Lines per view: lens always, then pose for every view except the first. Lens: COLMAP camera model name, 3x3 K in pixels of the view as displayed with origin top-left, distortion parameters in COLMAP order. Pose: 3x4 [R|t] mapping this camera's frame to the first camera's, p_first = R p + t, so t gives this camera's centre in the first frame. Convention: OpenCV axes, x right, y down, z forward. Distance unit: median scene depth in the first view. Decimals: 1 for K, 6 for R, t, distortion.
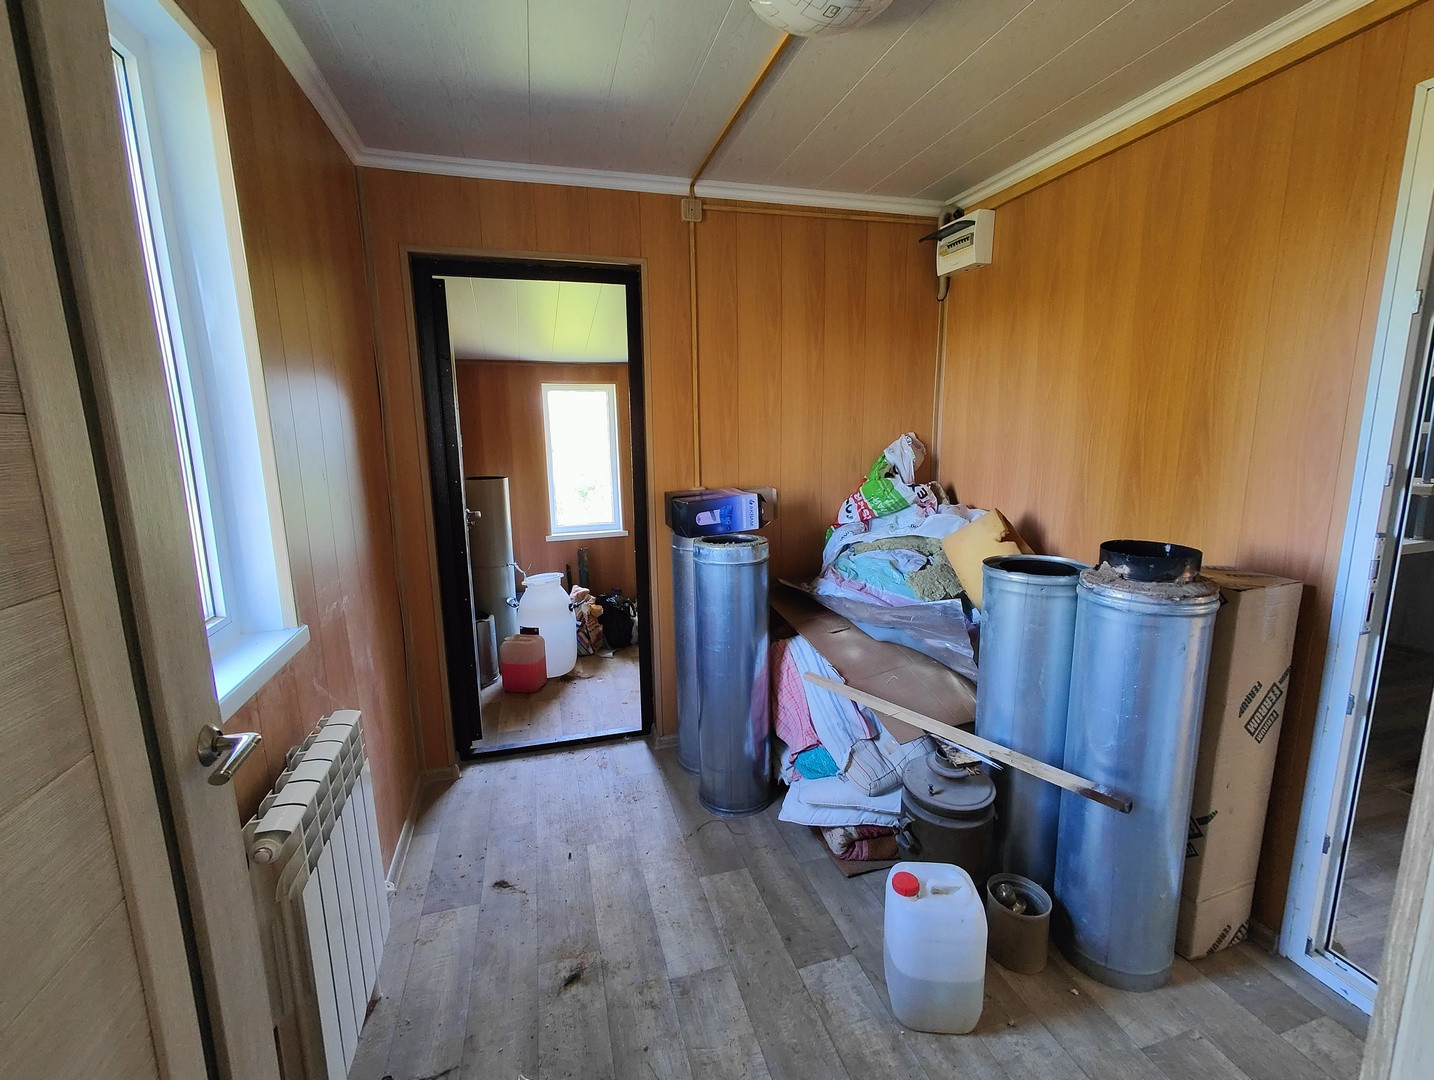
lens RADIAL K [[627.1, 0, 710.6], [0, 627.1, 541.4], [0, 0, 1]] dist [-0.000702, -0.000359]
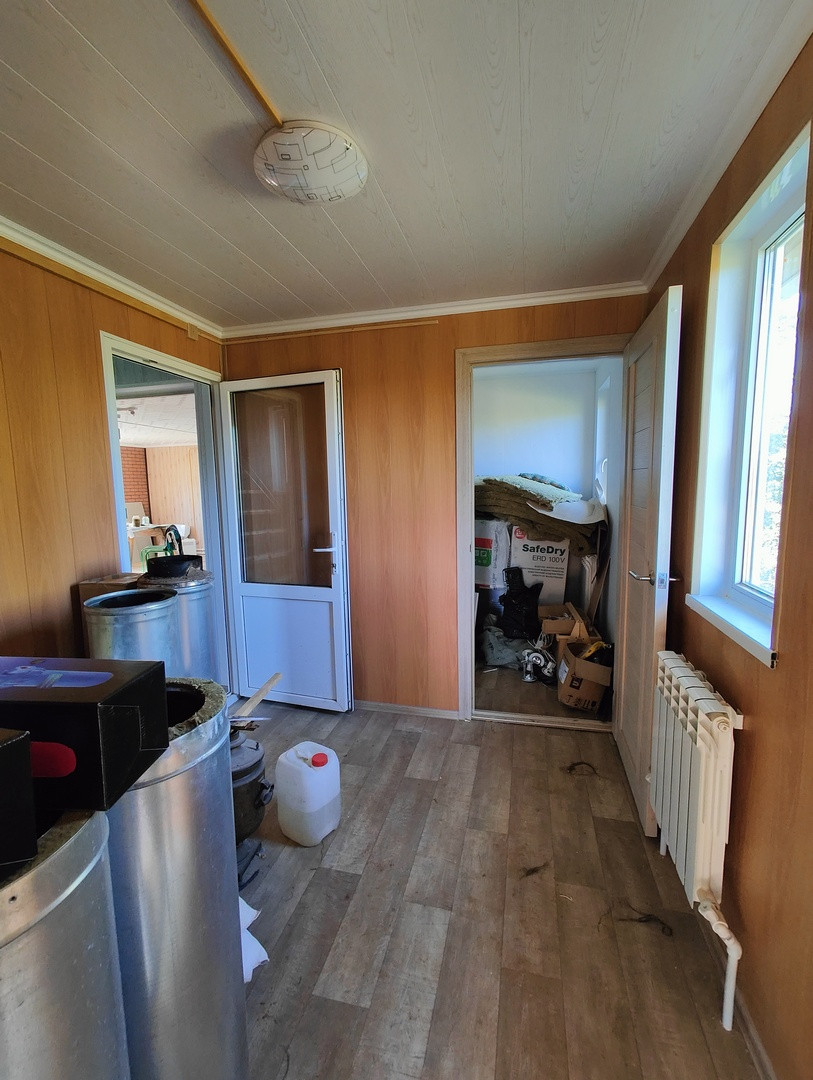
lens RADIAL K [[472.3, 0, 400.9], [0, 472.3, 536.5], [0, 0, 1]] dist [-0.000702, -0.000359]
pose [[-0.859259, -0.012530, 0.511388, -0.430508], [0.141419, 0.954920, 0.261016, -0.255581], [-0.491605, 0.296600, -0.818751, 1.528746]]
